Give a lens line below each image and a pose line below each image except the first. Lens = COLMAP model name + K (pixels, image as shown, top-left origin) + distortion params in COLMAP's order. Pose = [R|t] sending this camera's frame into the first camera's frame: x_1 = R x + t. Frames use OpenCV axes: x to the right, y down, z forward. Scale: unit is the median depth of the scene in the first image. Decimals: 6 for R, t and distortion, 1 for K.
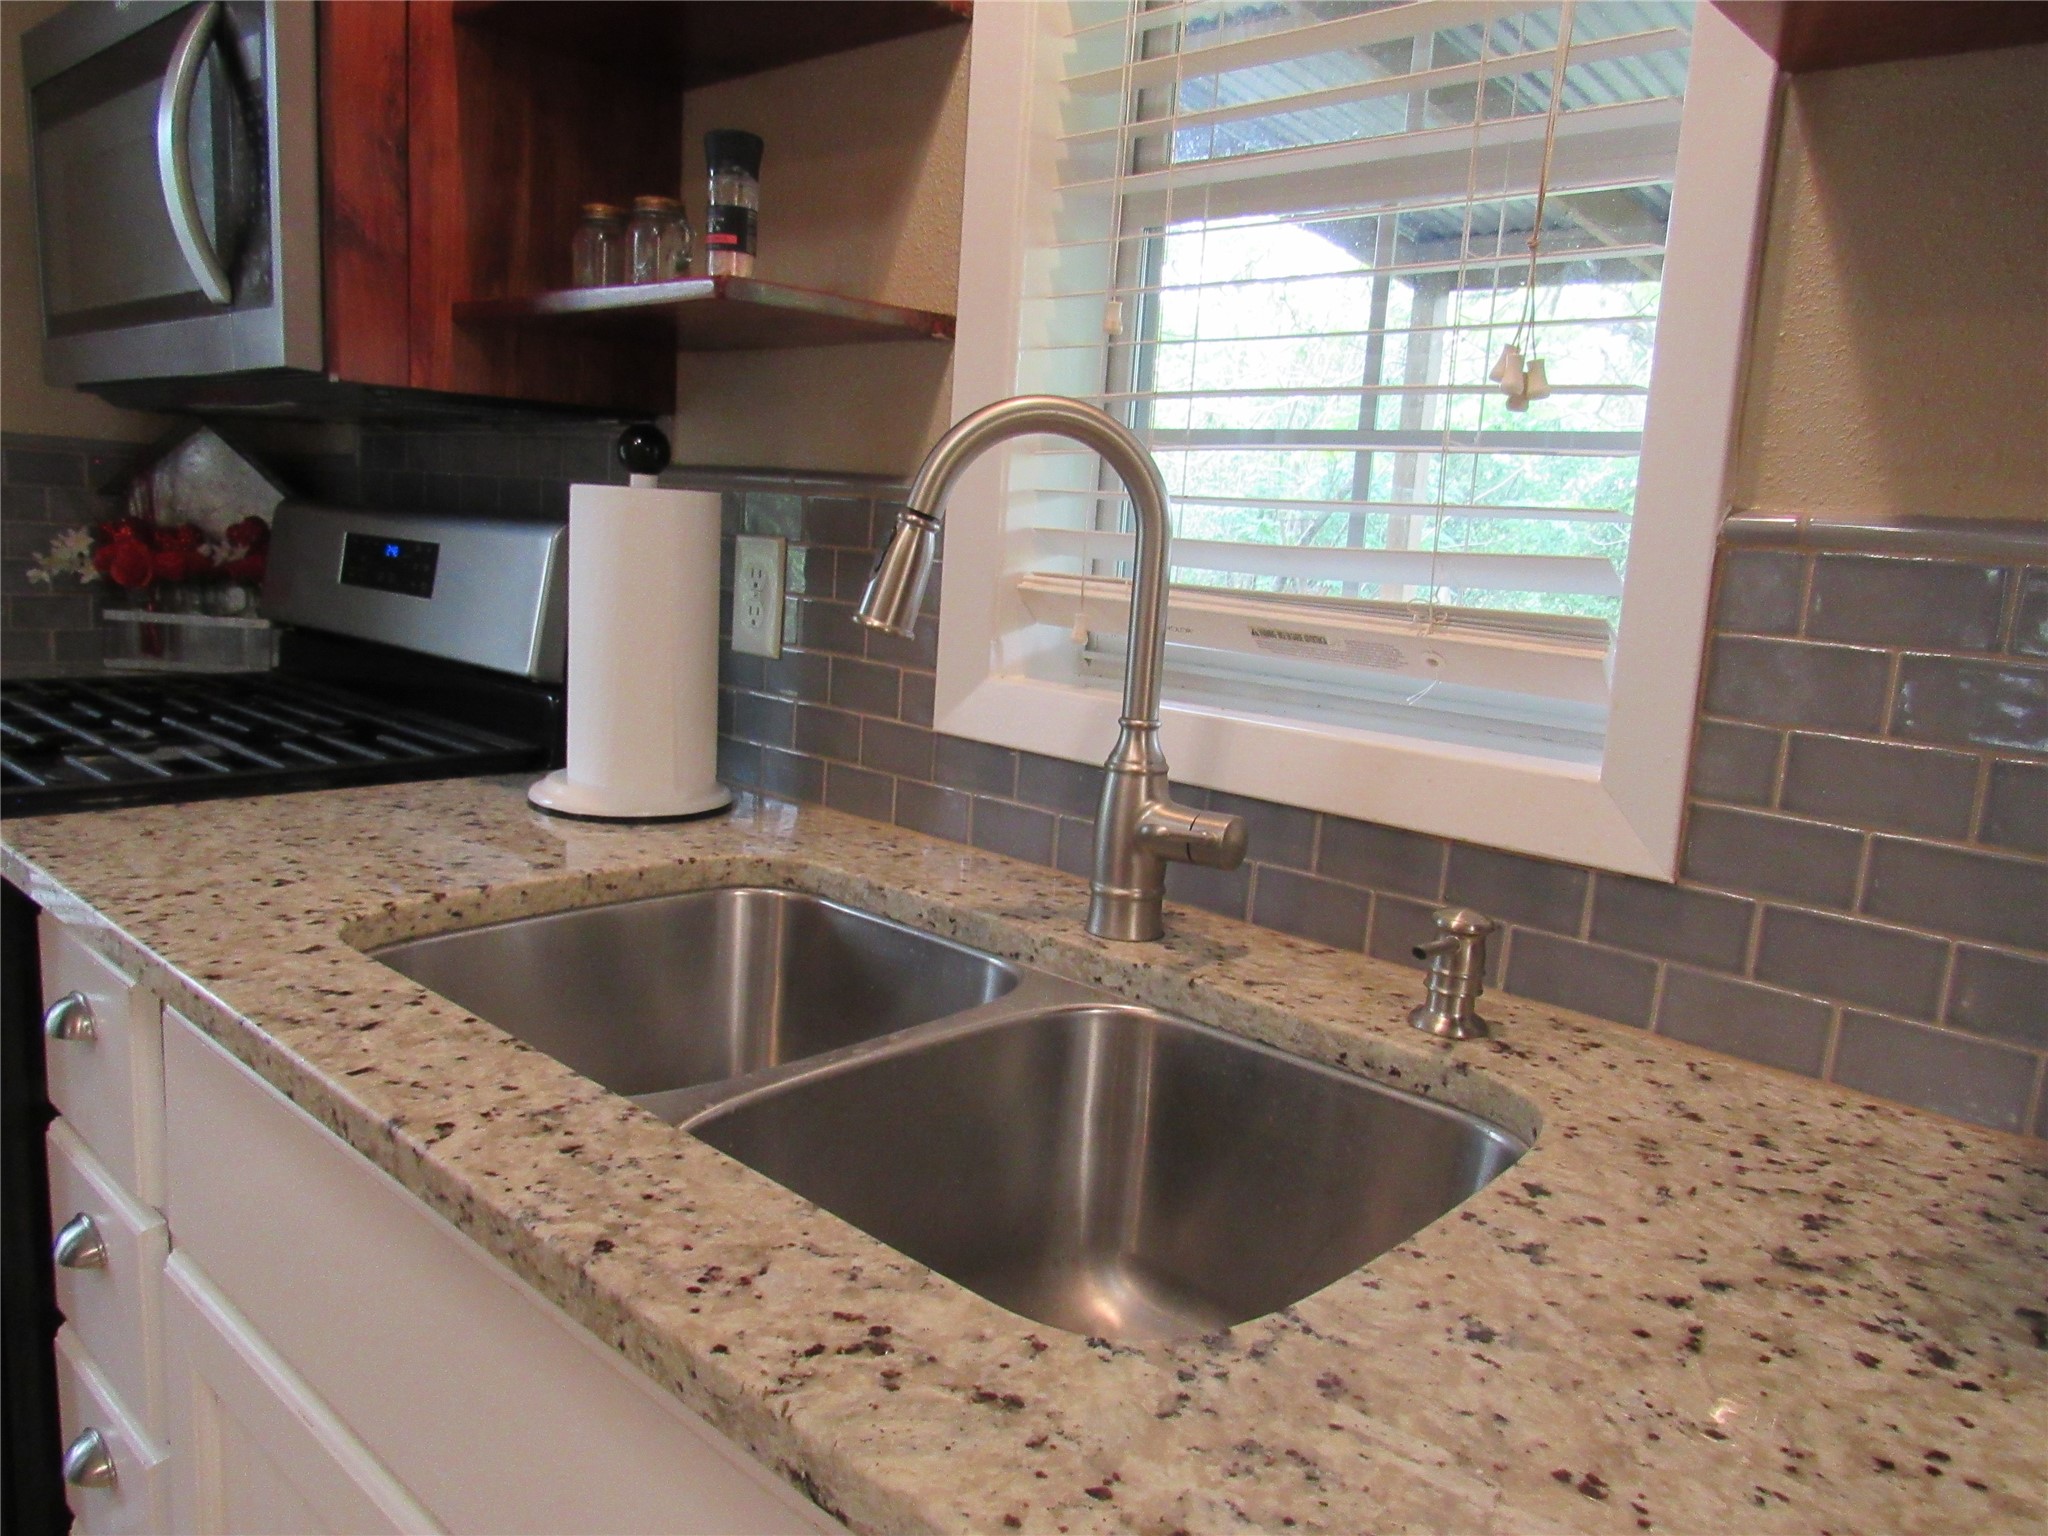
lens RADIAL K [[1458.4, 0, 1023.0], [0, 1458.4, 778.1], [0, 0, 1]] dist [-0.024628, 0.004300]
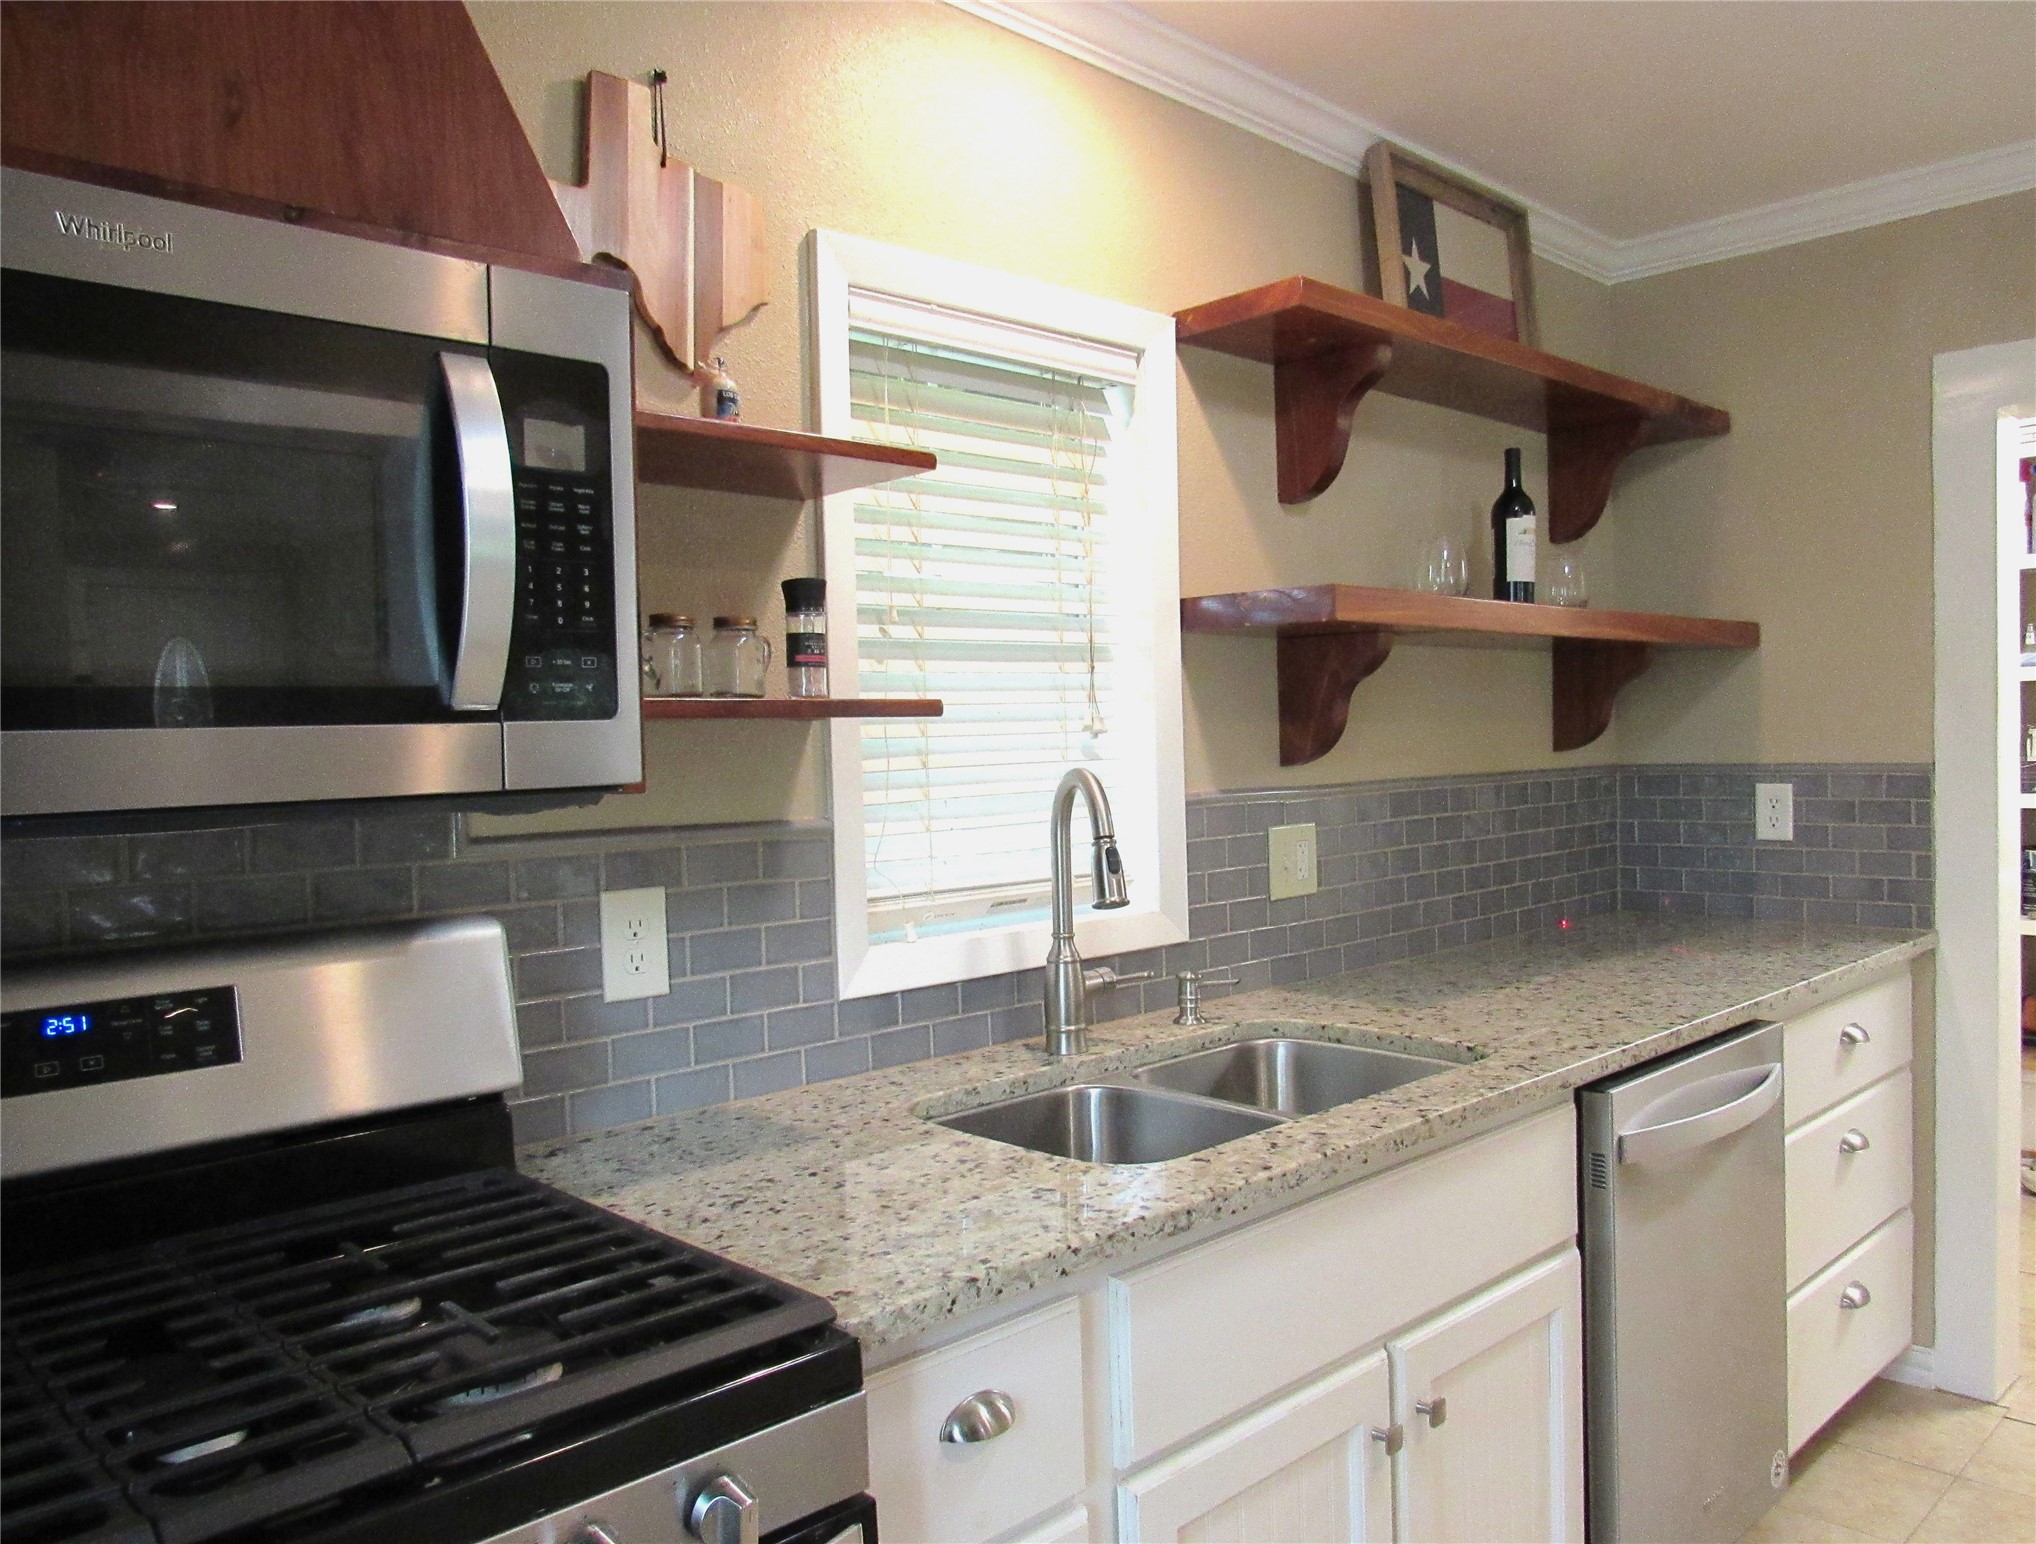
lens RADIAL K [[1520.3, 0, 1077.0], [0, 1520.3, 780.6], [0, 0, 1]] dist [-0.011247, -0.009270]
pose [[0.044313, -0.096718, 0.994325, -1.682917], [0.196903, 0.976624, 0.086221, -0.363054], [-0.979421, 0.191965, 0.062321, 0.765393]]
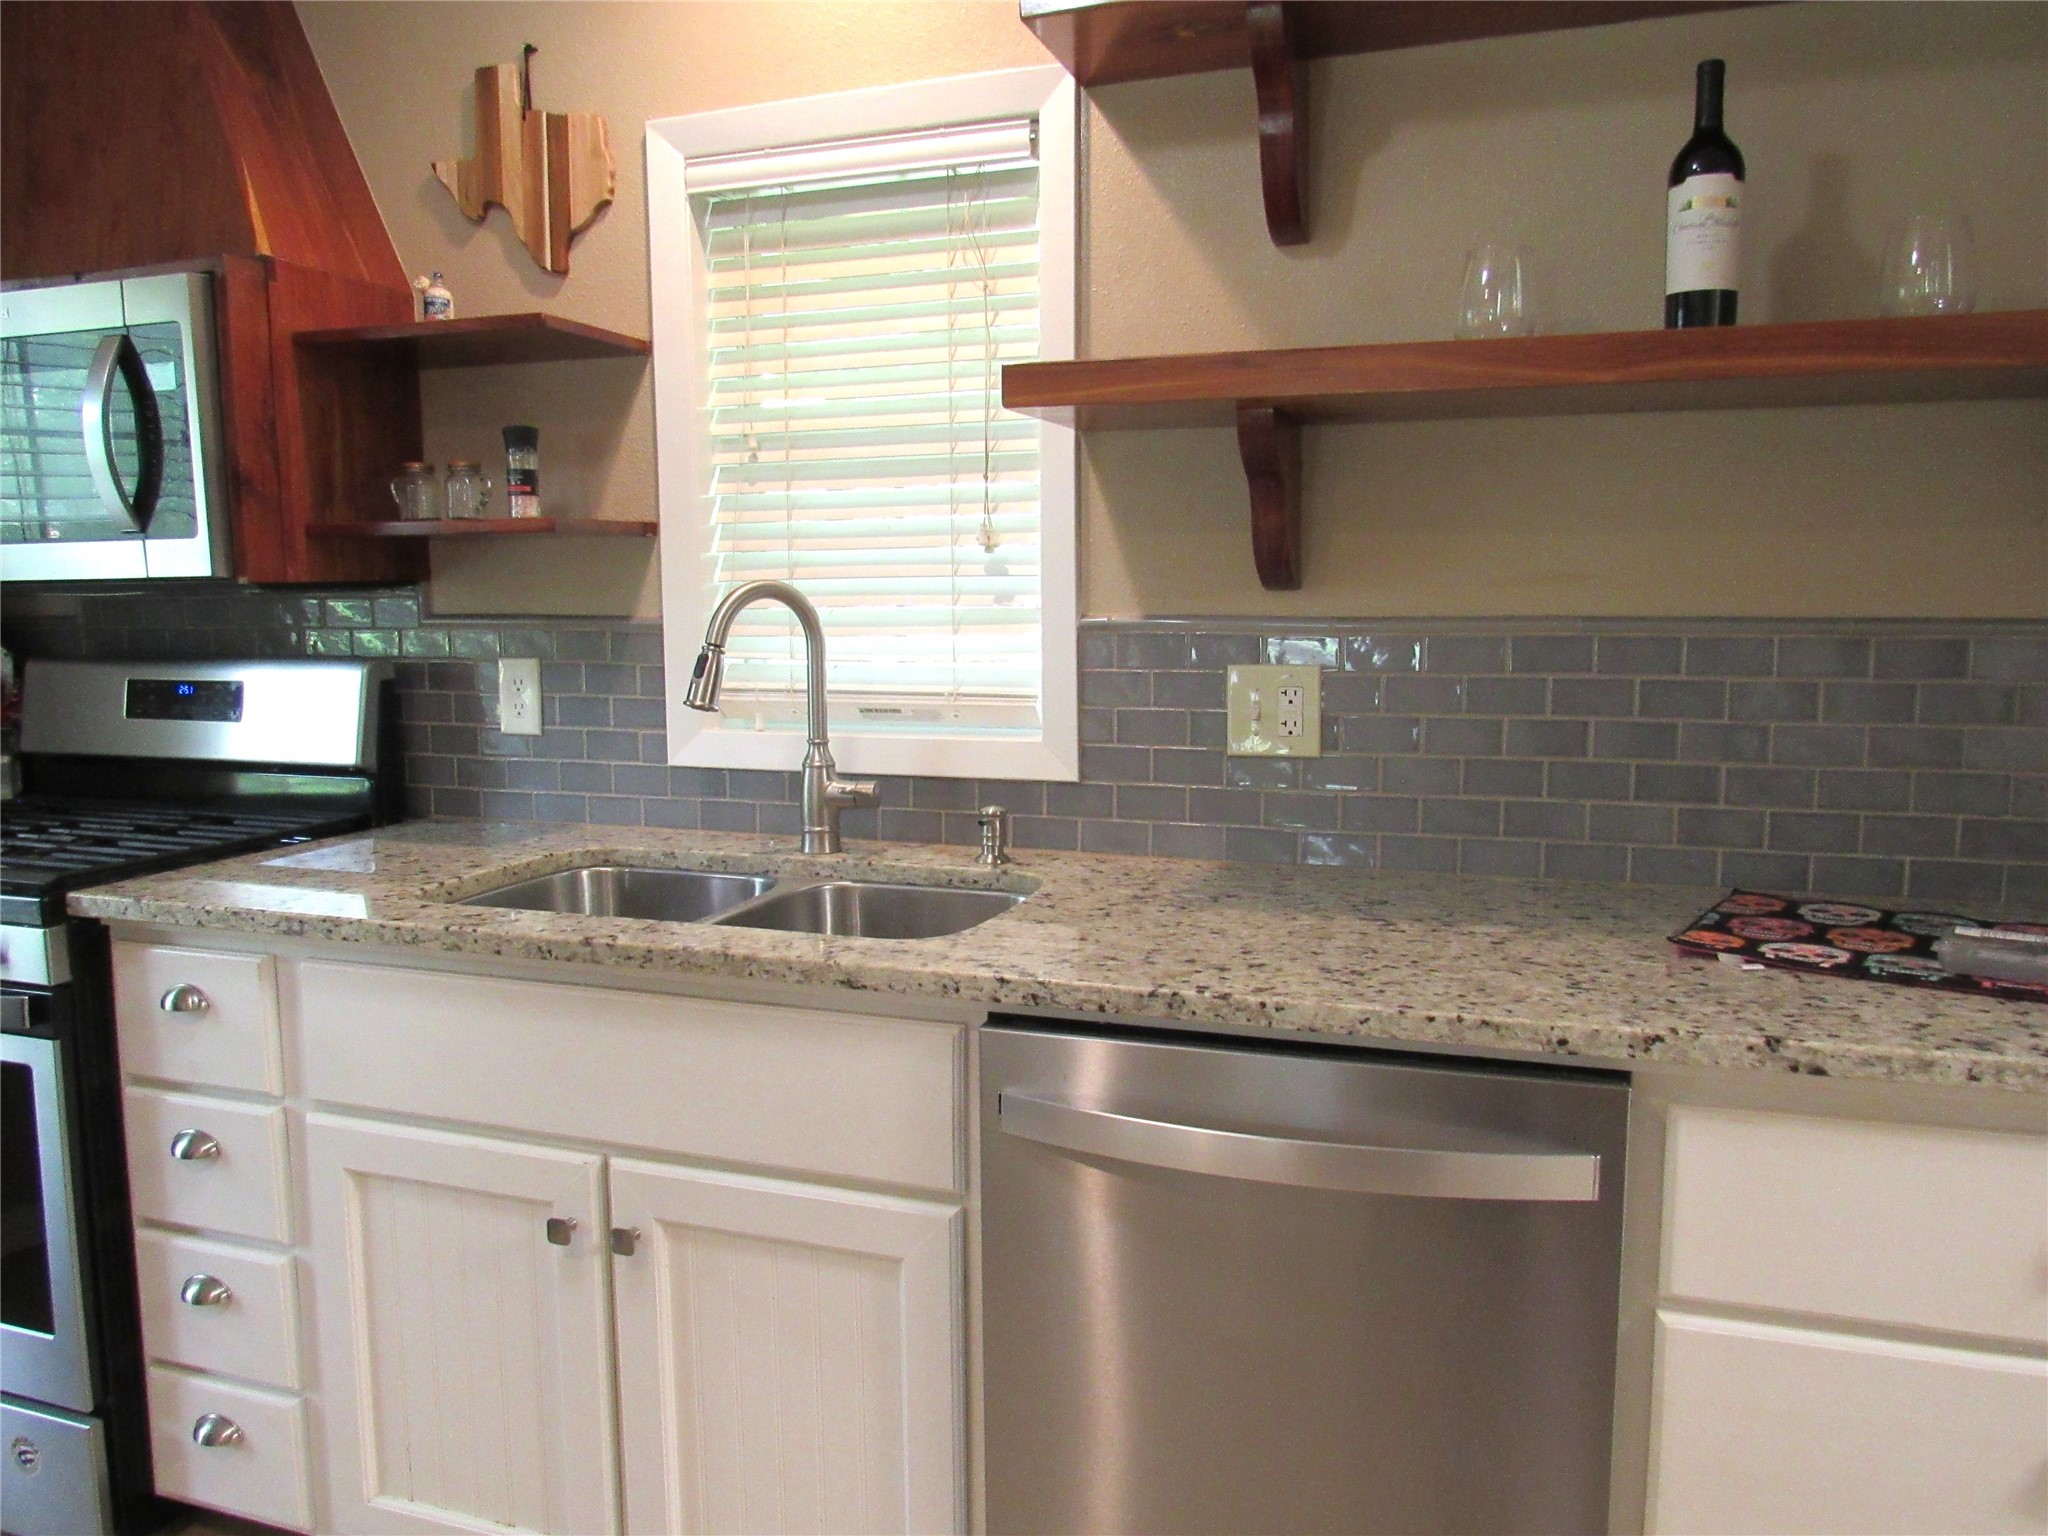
lens RADIAL K [[1458.4, 0, 1025.5], [0, 1458.4, 773.1], [0, 0, 1]] dist [-0.024628, 0.004300]
pose [[0.915091, -0.117831, 0.385649, -0.388529], [0.131577, 0.991262, -0.009344, 0.054188], [-0.381178, 0.059293, 0.922598, -0.822675]]
